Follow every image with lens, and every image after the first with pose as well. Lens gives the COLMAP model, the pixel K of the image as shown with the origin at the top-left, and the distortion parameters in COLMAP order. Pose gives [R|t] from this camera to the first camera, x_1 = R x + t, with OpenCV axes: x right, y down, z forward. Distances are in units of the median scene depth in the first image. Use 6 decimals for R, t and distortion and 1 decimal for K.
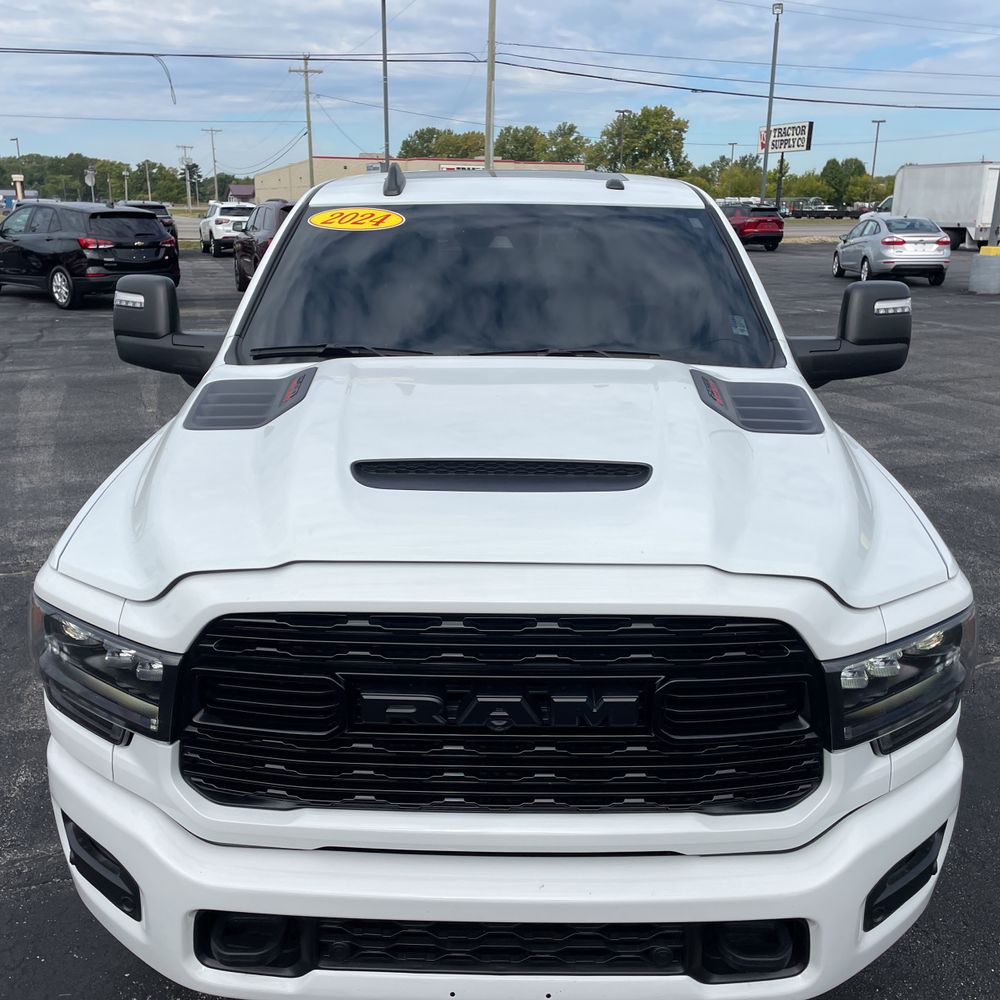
lens RADIAL K [[1008.6, 0, 494.1], [0, 1008.6, 497.2], [0, 0, 1]] dist [0.104607, -0.142481]
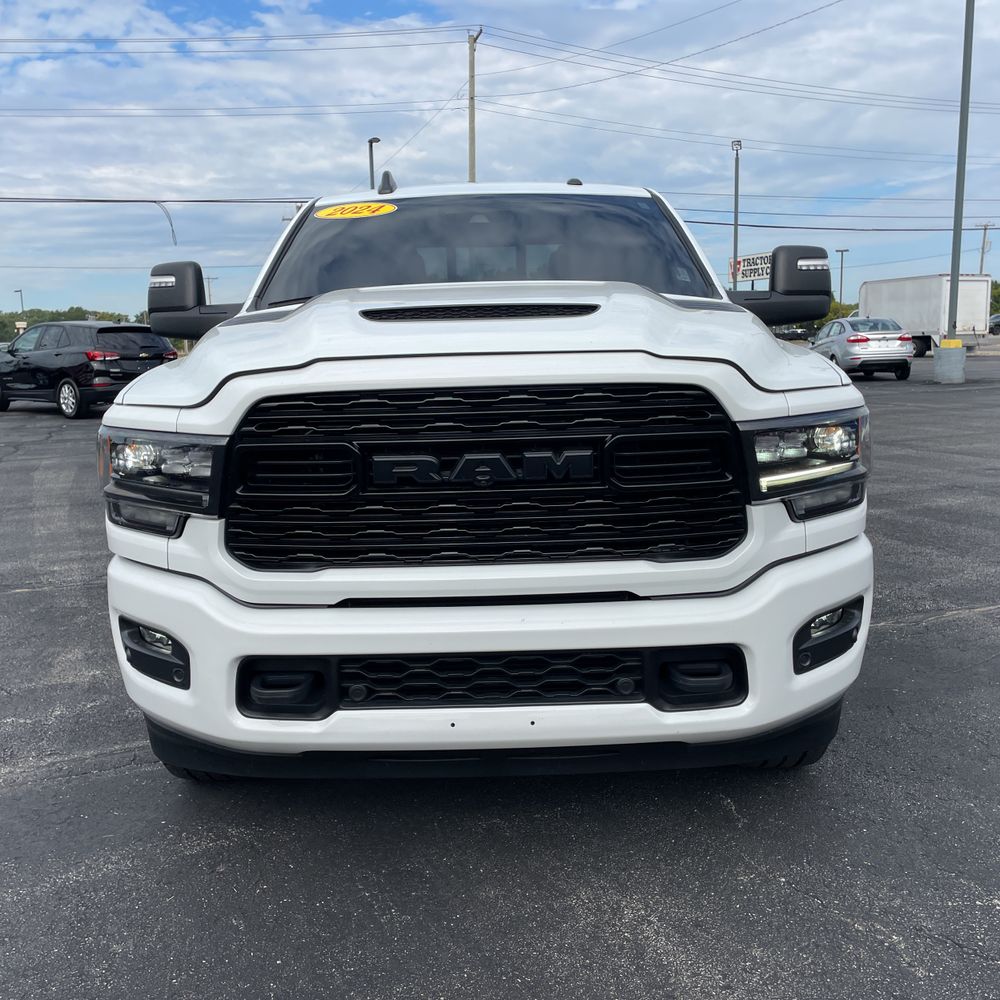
lens RADIAL K [[1023.3, 0, 495.6], [0, 1023.3, 500.4], [0, 0, 1]] dist [0.104393, -0.145975]
pose [[0.999378, -0.034038, 0.009244, 0.001652], [0.035010, 0.989137, -0.142763, 0.093244], [-0.004284, 0.142998, 0.989714, -0.053760]]
